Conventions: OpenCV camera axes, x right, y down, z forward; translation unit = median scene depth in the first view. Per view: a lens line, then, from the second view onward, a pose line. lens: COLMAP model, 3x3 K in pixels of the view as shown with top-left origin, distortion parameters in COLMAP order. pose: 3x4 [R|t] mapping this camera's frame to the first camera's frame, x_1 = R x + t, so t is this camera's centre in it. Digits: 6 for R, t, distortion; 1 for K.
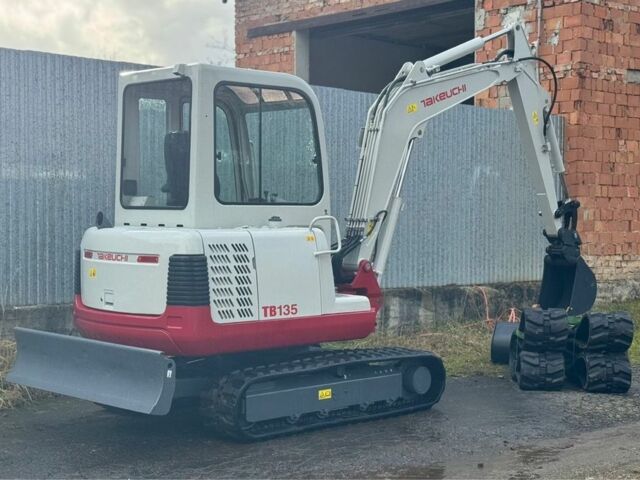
lens RADIAL K [[1022.2, 0, 446.0], [0, 1022.2, 241.5], [0, 0, 1]] dist [0.129380, -0.038624]
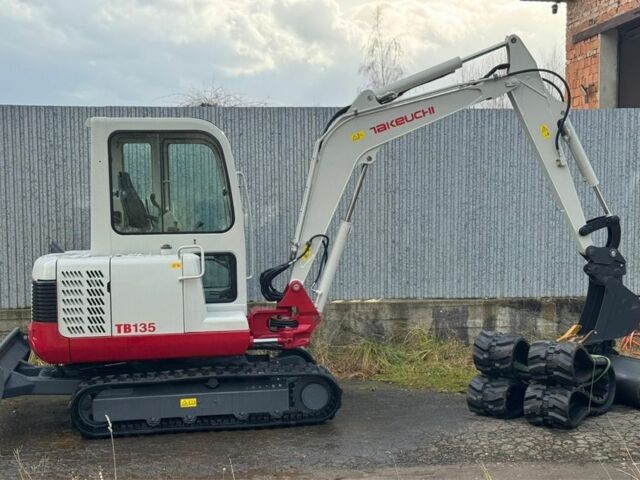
lens RADIAL K [[974.9, 0, 450.6], [0, 974.9, 253.4], [0, 0, 1]] dist [0.102301, 0.020567]
pose [[0.831054, 0.020467, -0.555815, 0.714175], [-0.000830, 0.999367, 0.035559, -0.054085], [0.556191, -0.029090, 0.830545, 0.260322]]
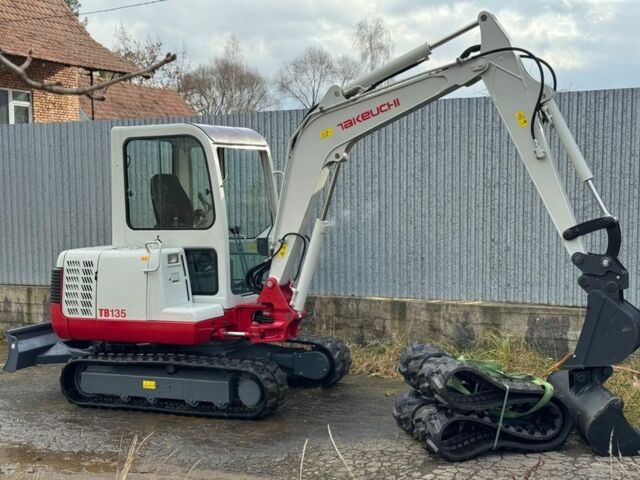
lens RADIAL K [[1022.2, 0, 446.0], [0, 1022.2, 241.5], [0, 0, 1]] dist [0.129380, -0.038624]
pose [[0.346280, 0.037118, -0.937397, 1.156840], [-0.005244, 0.999278, 0.037632, -0.071980], [0.938117, -0.008115, 0.346224, 0.894469]]
